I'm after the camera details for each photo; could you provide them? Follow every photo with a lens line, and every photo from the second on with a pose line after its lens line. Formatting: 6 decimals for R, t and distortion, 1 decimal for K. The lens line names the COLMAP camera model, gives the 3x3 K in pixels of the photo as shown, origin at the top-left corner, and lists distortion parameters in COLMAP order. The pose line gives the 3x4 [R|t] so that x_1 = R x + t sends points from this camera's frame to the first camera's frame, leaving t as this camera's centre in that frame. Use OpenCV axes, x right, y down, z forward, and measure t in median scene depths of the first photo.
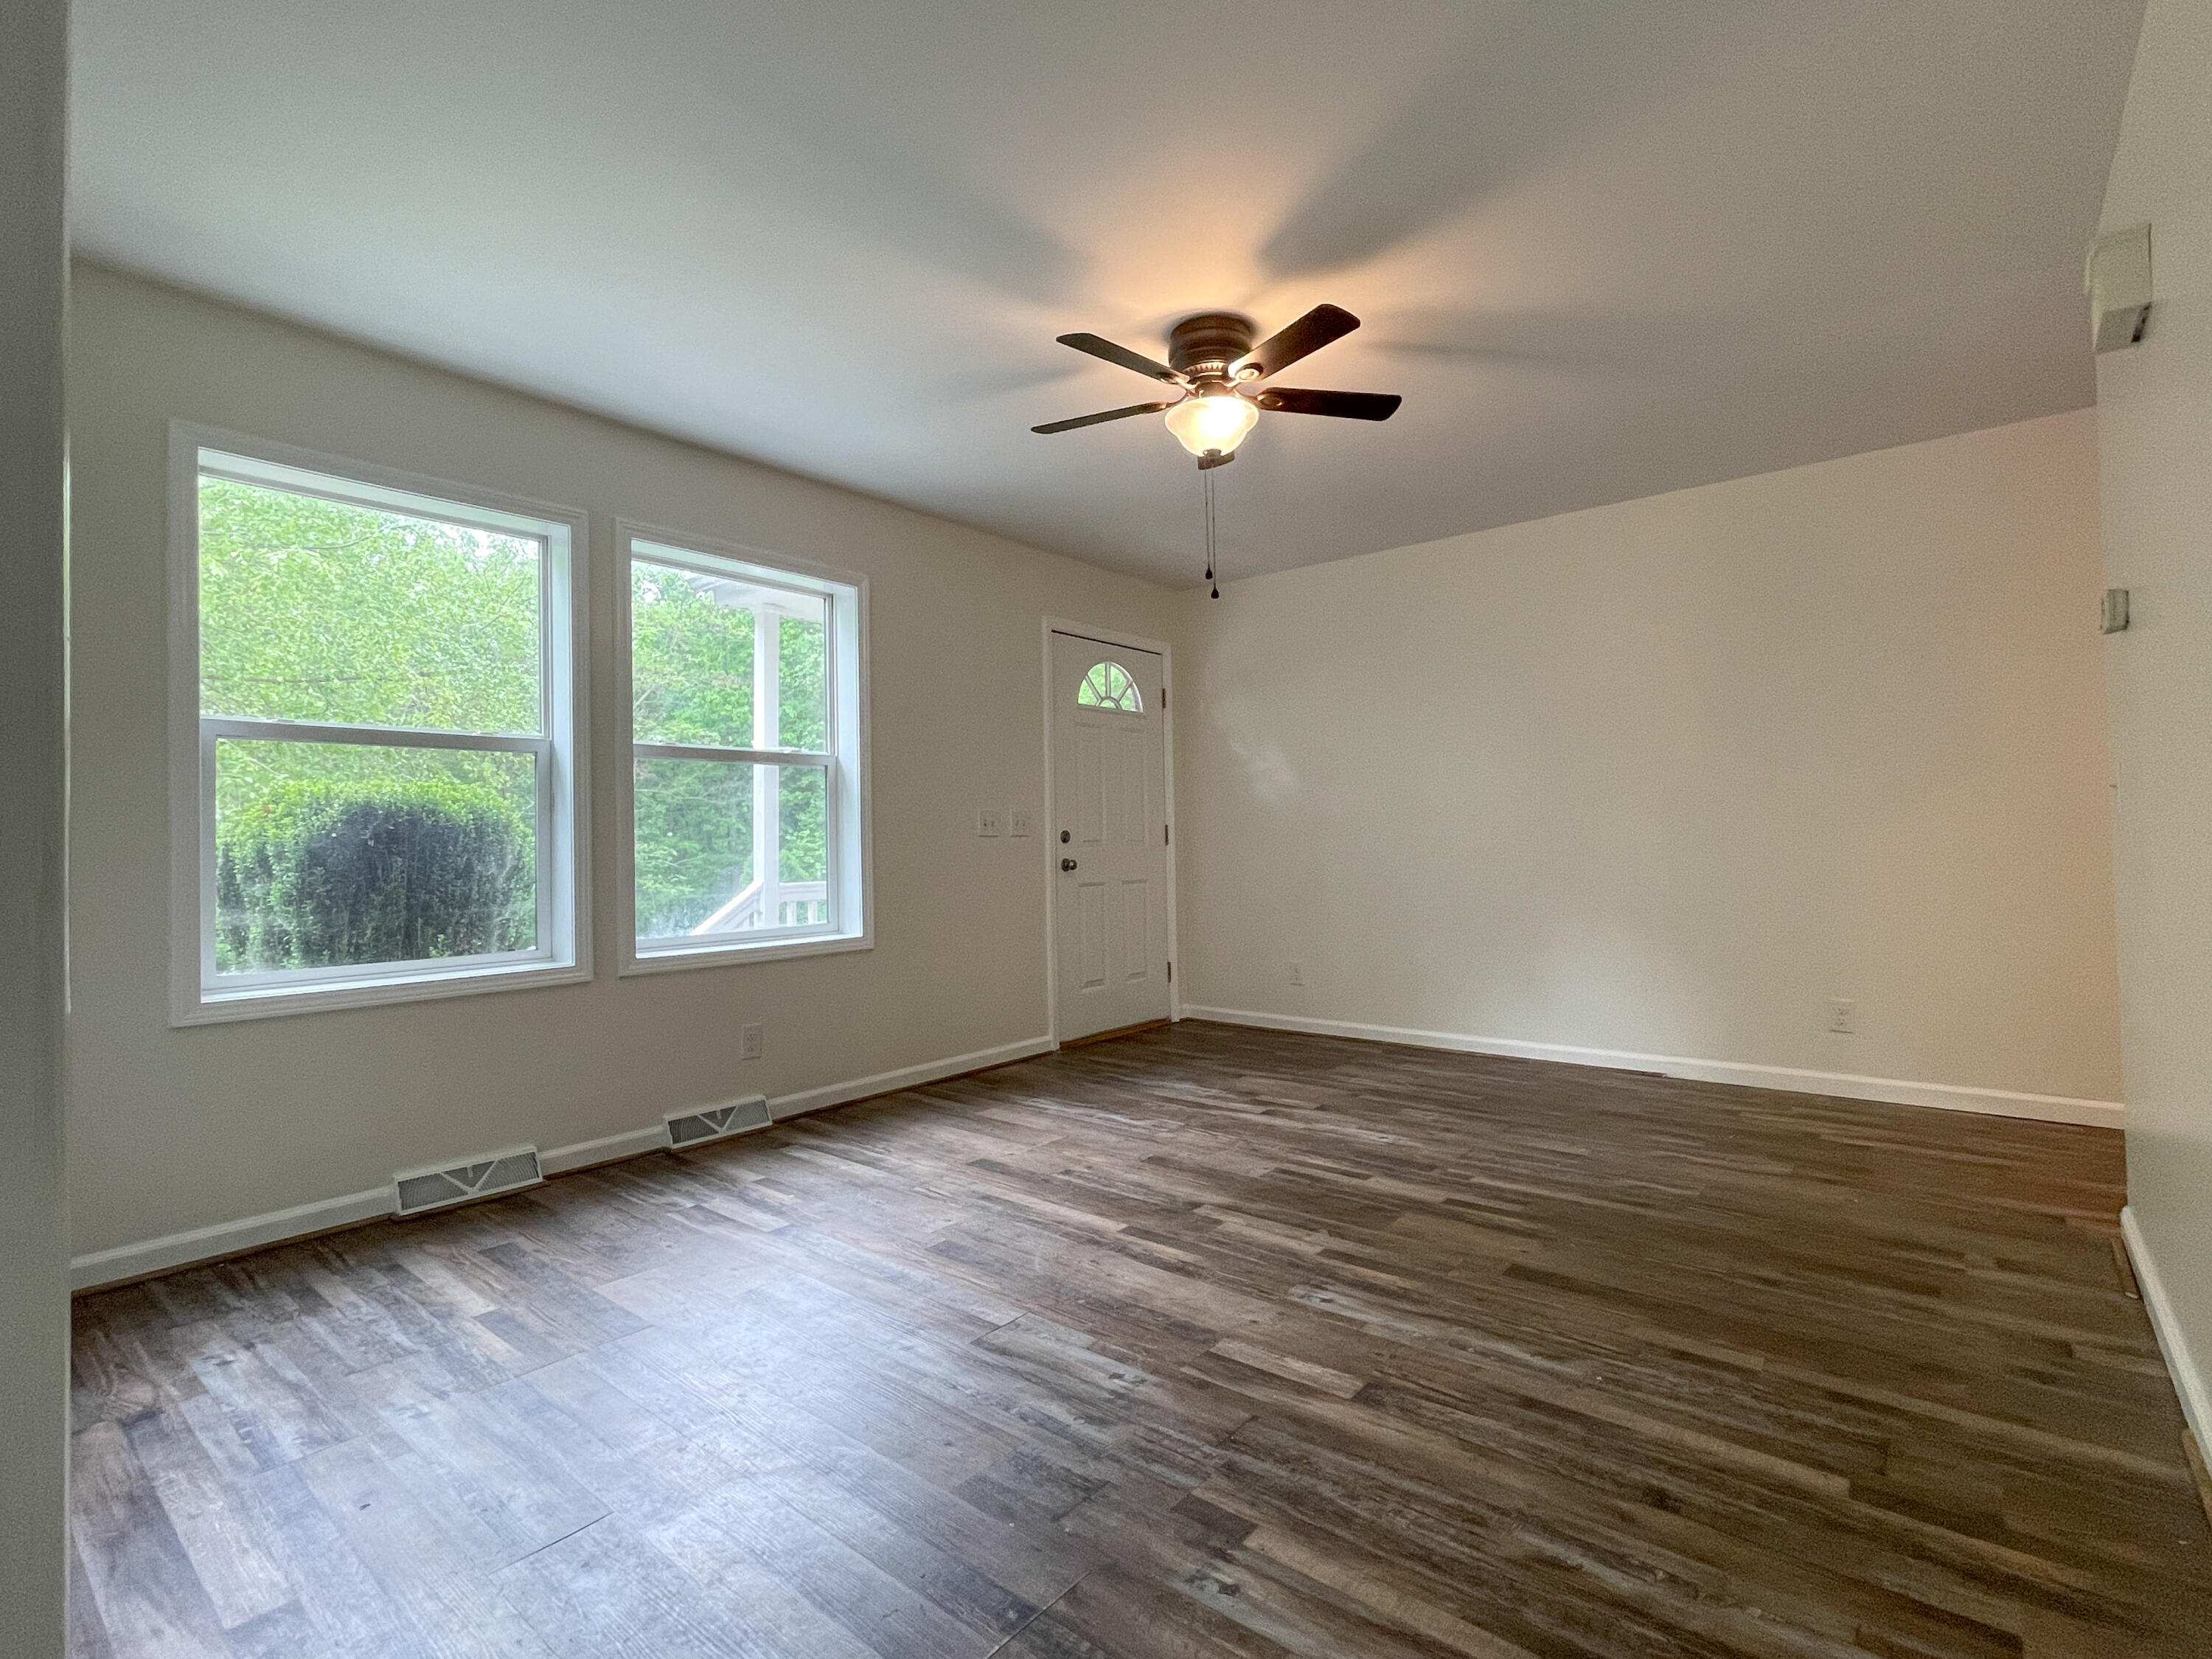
lens RADIAL K [[1044.4, 0, 1085.0], [0, 1044.4, 795.1], [0, 0, 1]] dist [-0.001521, 0.004007]
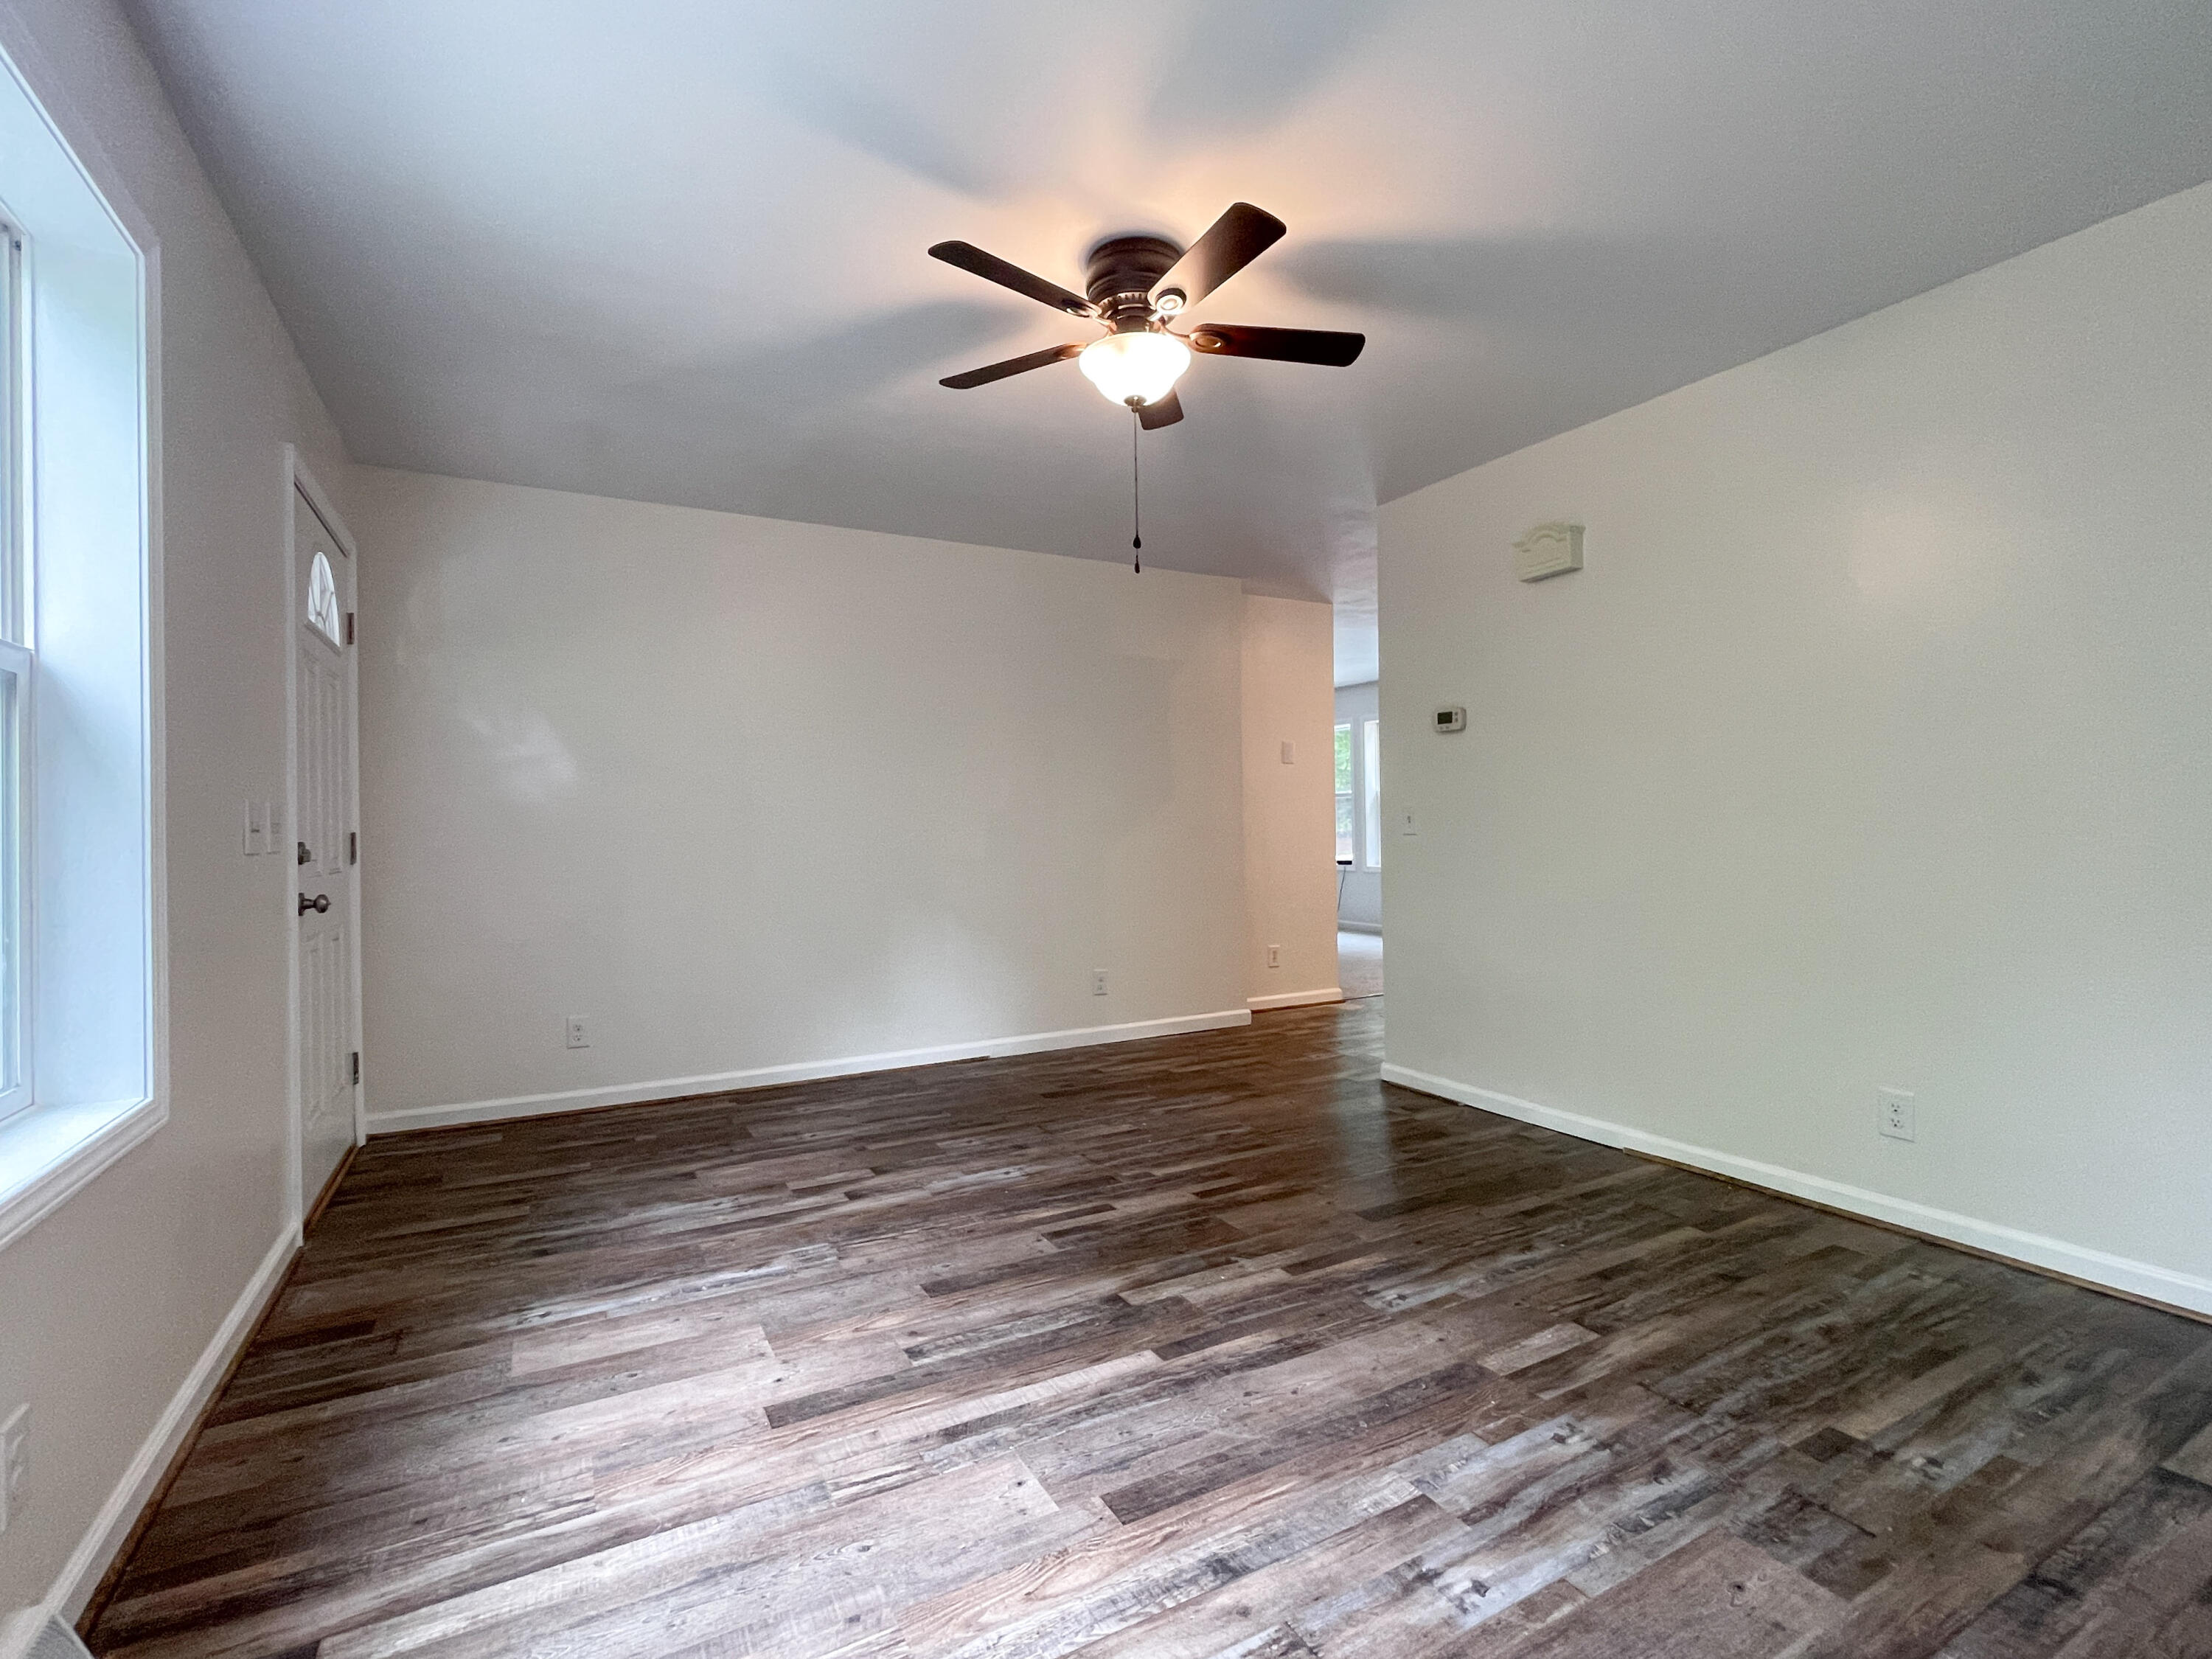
lens RADIAL K [[1044.4, 0, 1095.0], [0, 1044.4, 819.3], [0, 0, 1]] dist [-0.001521, 0.004007]
pose [[0.361598, 0.014545, 0.932221, -0.678429], [-0.032348, 0.999472, -0.003047, 0.016968], [-0.931773, -0.029054, 0.361878, 0.731999]]
